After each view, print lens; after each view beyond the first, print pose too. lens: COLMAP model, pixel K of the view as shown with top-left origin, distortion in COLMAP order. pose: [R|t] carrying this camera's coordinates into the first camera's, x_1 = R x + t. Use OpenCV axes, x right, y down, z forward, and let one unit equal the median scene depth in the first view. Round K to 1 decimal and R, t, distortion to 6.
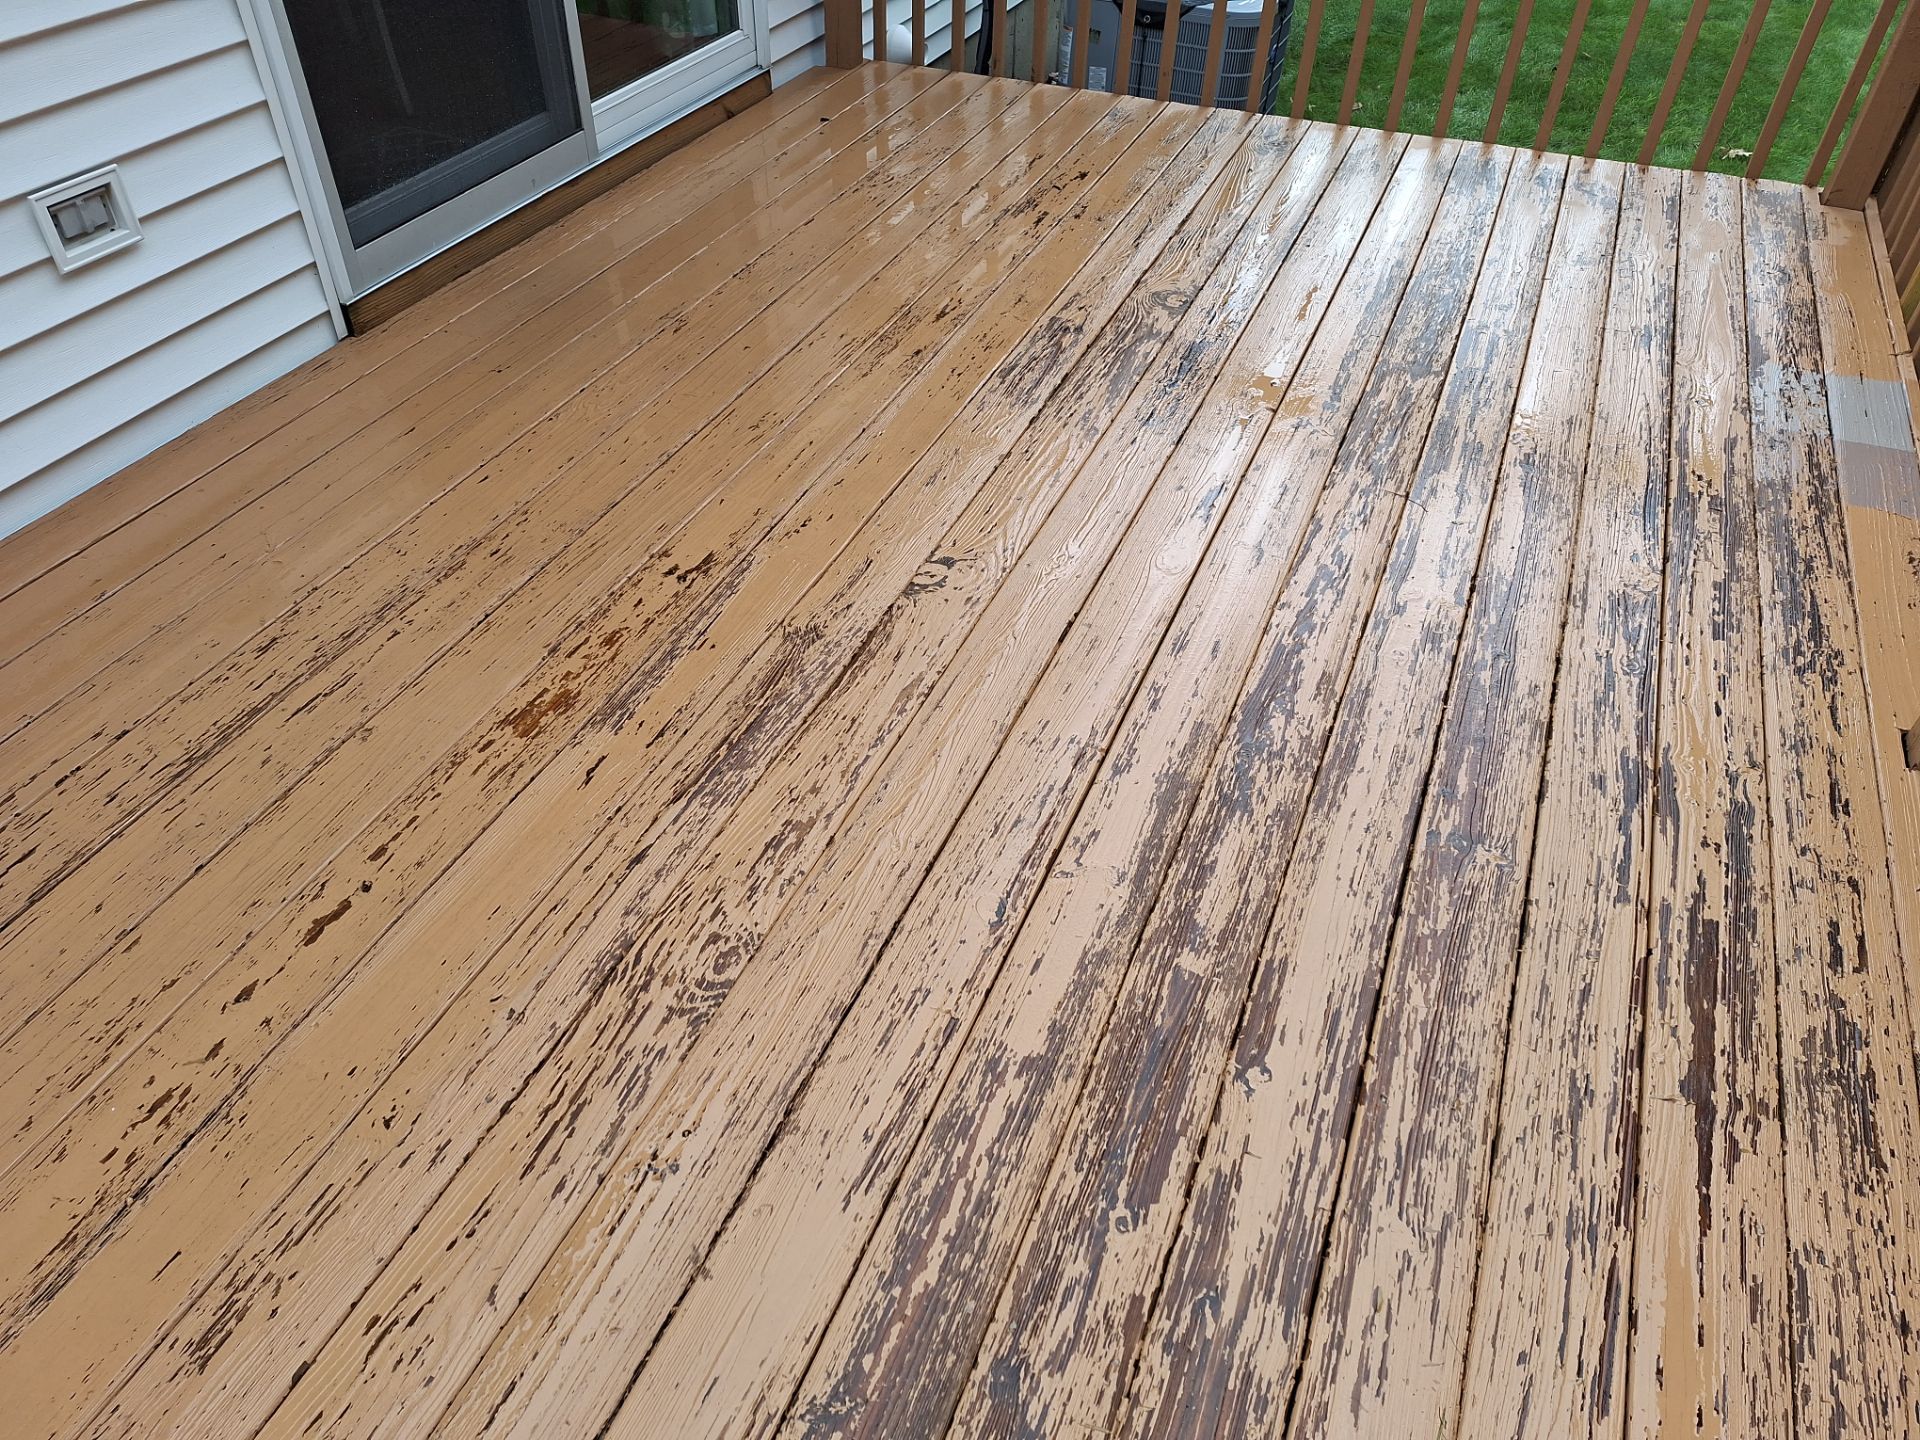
lens RADIAL K [[1364.9, 0, 960.0], [0, 1364.9, 720.0], [0, 0, 1]] dist [0.144718, -0.190036]
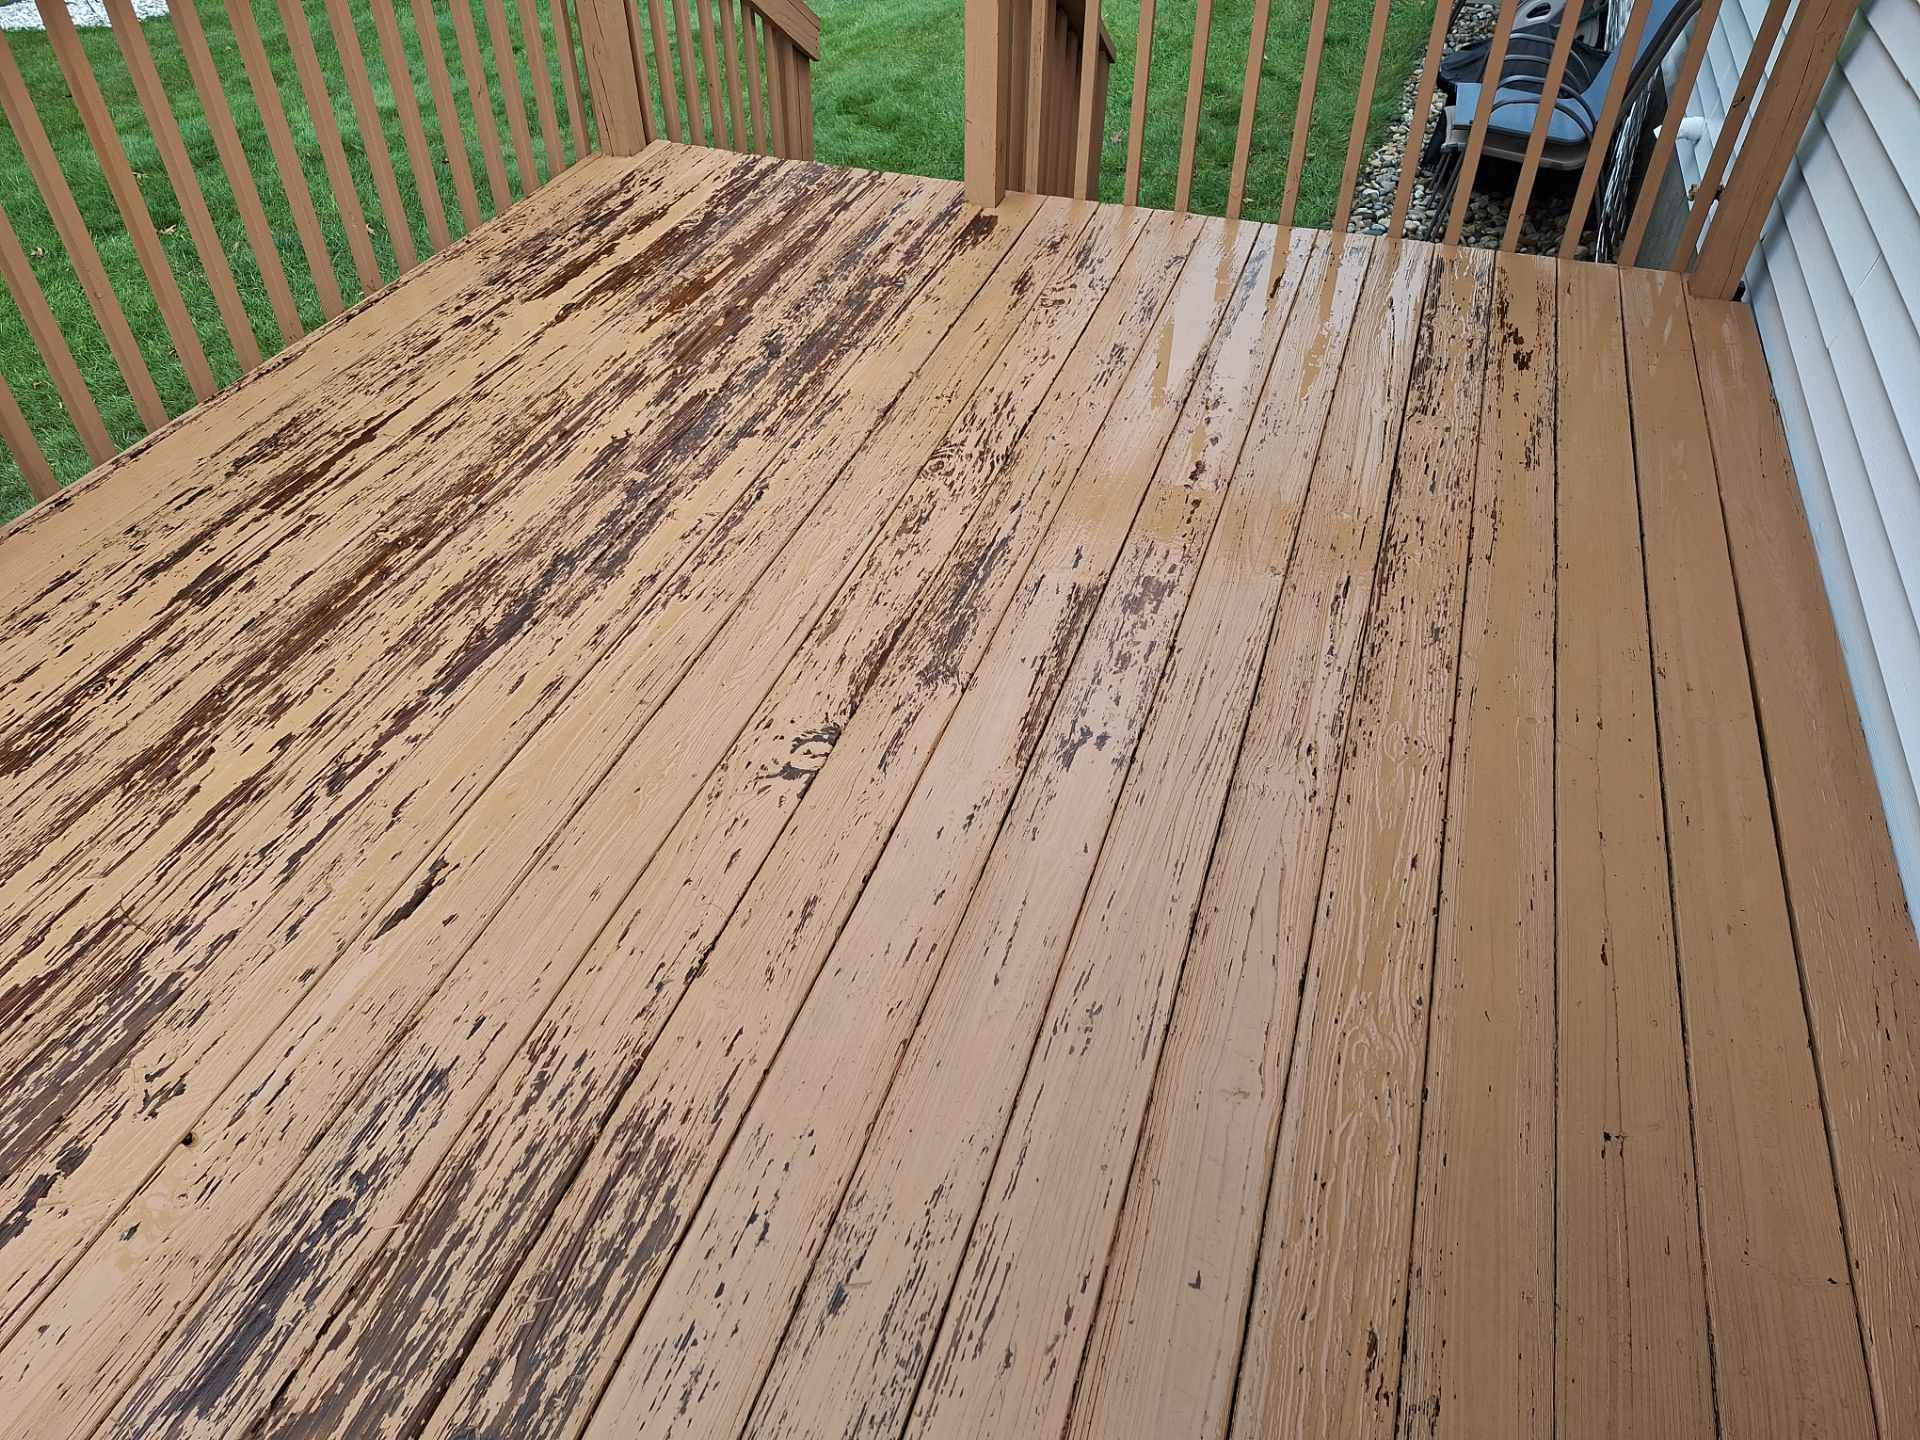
lens RADIAL K [[1364.9, 0, 960.0], [0, 1364.9, 720.0], [0, 0, 1]] dist [0.144718, -0.190036]
pose [[-0.997425, 0.038092, -0.060758, -0.081806], [-0.054234, 0.153617, 0.986641, -1.234421], [0.046916, 0.987396, -0.151155, 1.407482]]
